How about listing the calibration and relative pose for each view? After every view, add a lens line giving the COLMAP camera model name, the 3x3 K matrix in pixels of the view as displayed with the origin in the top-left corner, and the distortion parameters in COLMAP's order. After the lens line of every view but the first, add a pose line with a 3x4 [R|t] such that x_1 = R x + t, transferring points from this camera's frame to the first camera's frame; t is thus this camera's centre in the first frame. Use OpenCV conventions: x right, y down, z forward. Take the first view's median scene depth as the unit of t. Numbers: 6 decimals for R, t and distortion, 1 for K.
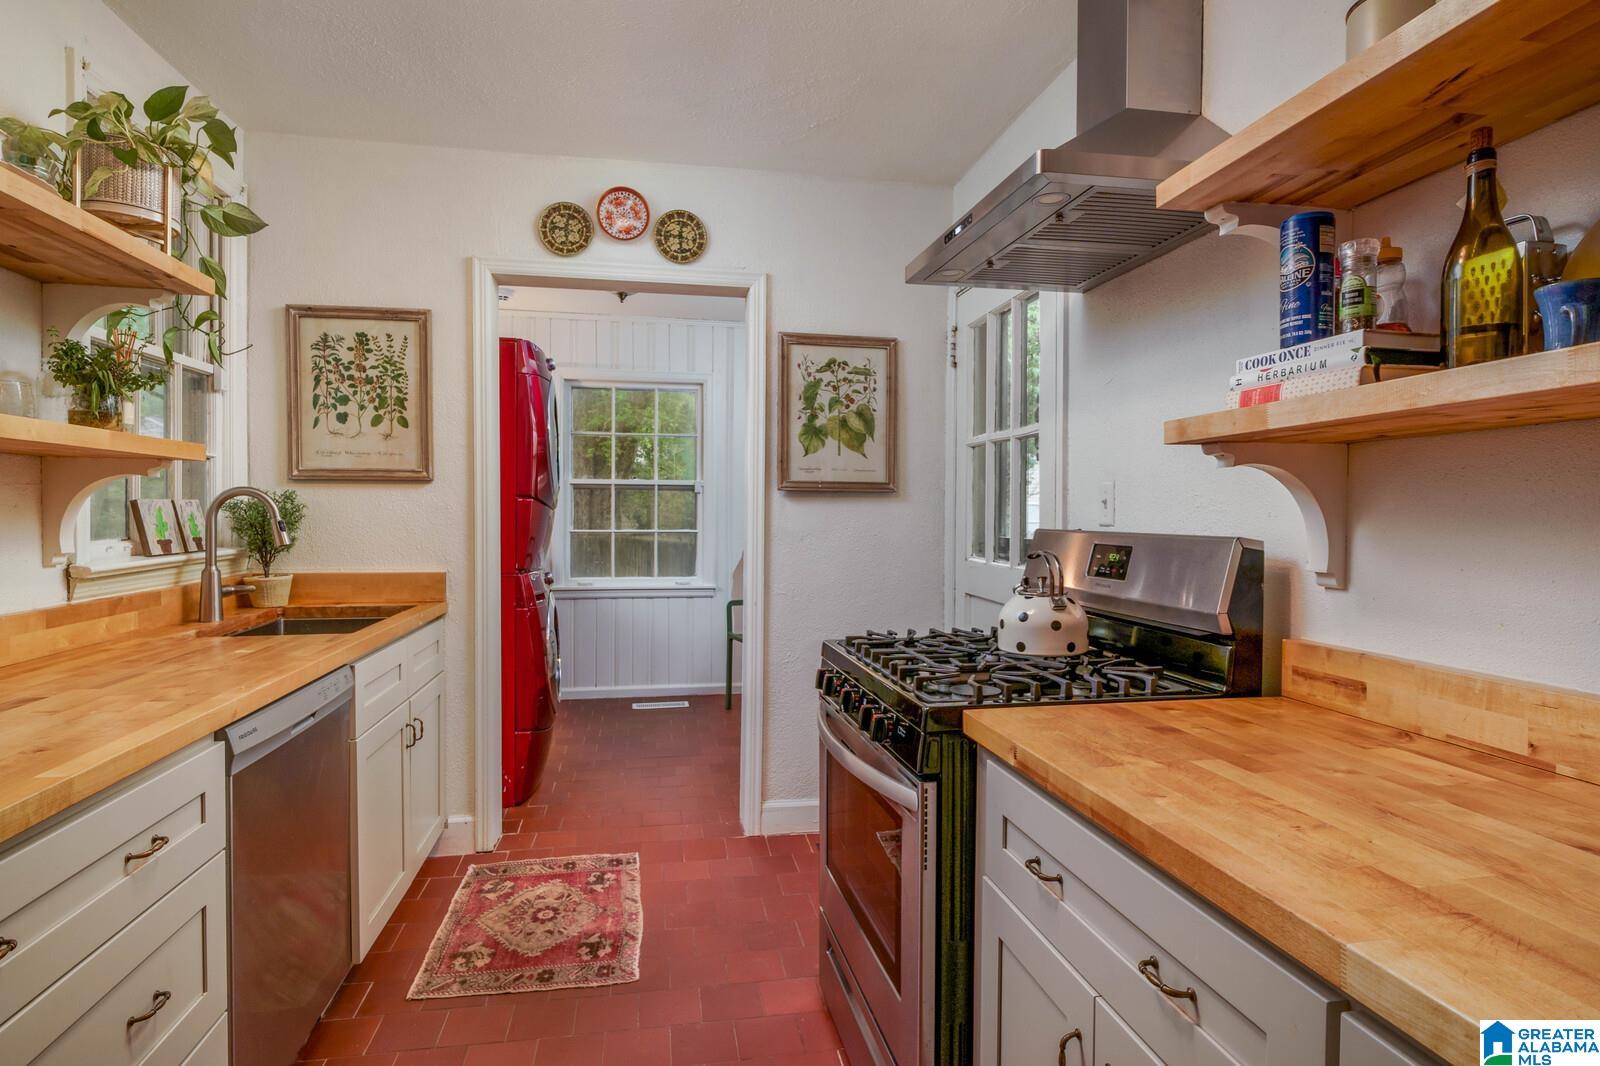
lens RADIAL K [[852.8, 0, 800.0], [0, 852.8, 533.0], [0, 0, 1]] dist [-0.001386, -0.001641]
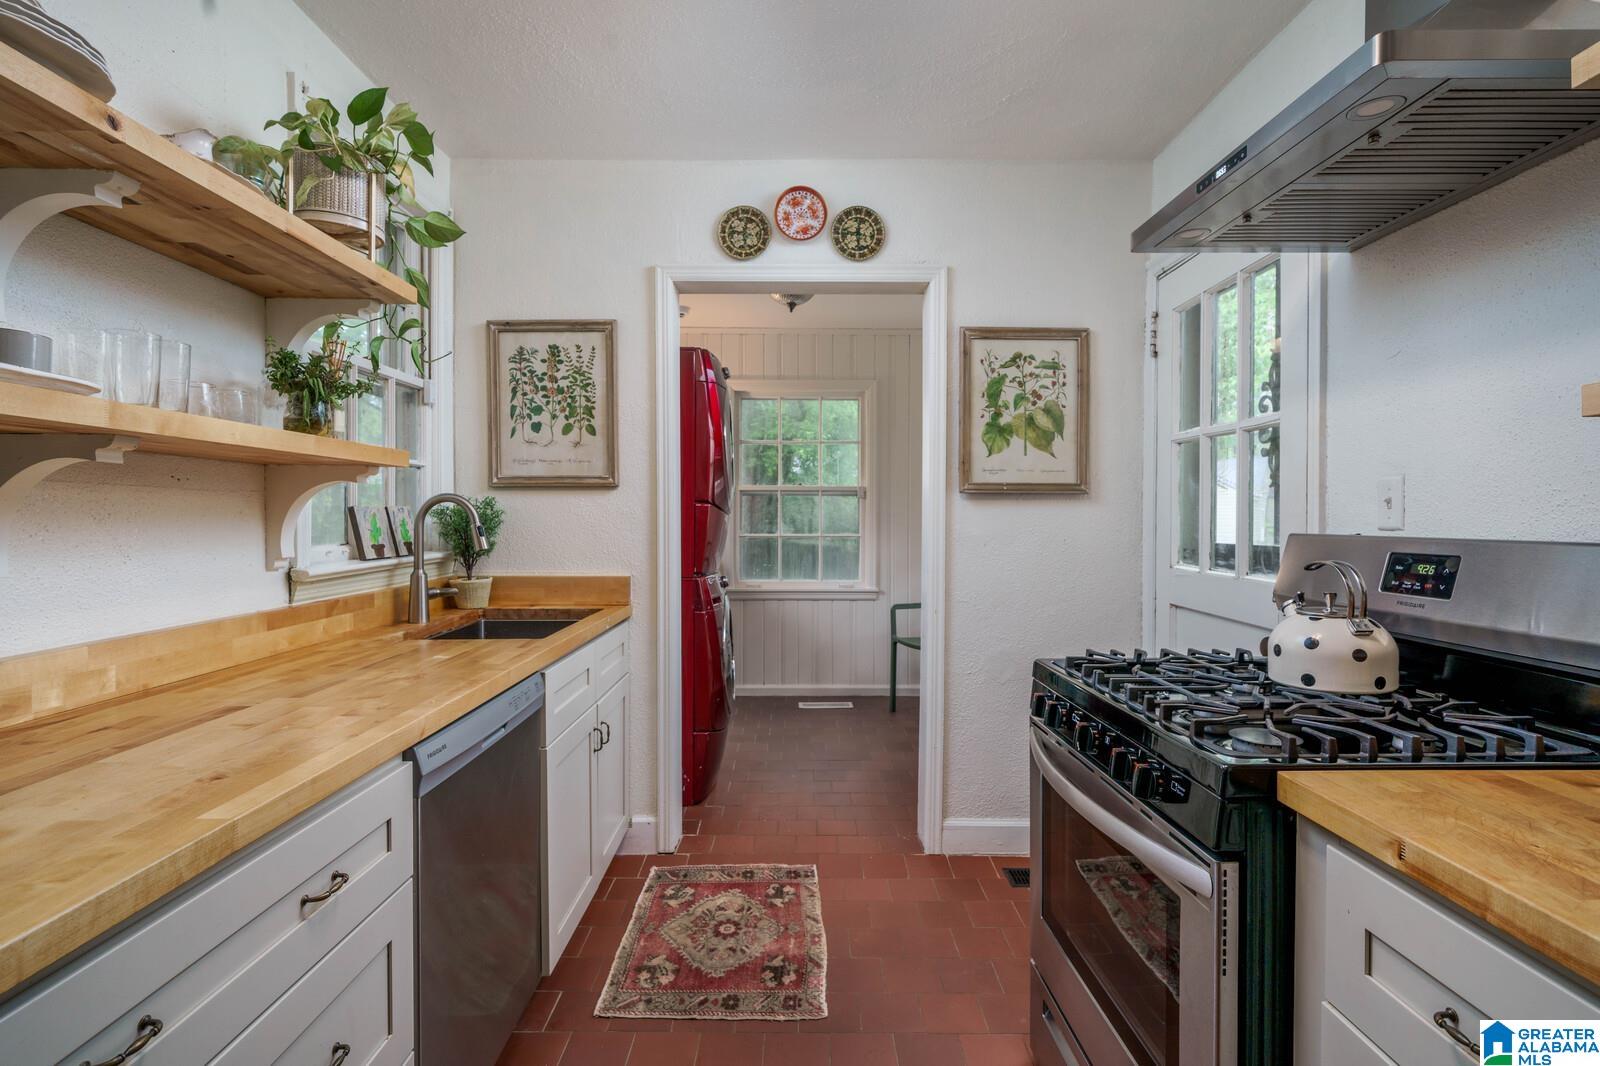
lens RADIAL K [[804.8, 0, 800.0], [0, 804.8, 533.0], [0, 0, 1]] dist [0.000495, 0.000300]
pose [[0.983618, -0.000812, -0.180263, -0.052170], [-0.000050, 0.999989, -0.004776, -0.001287], [0.180265, 0.004707, 0.983607, 0.110831]]
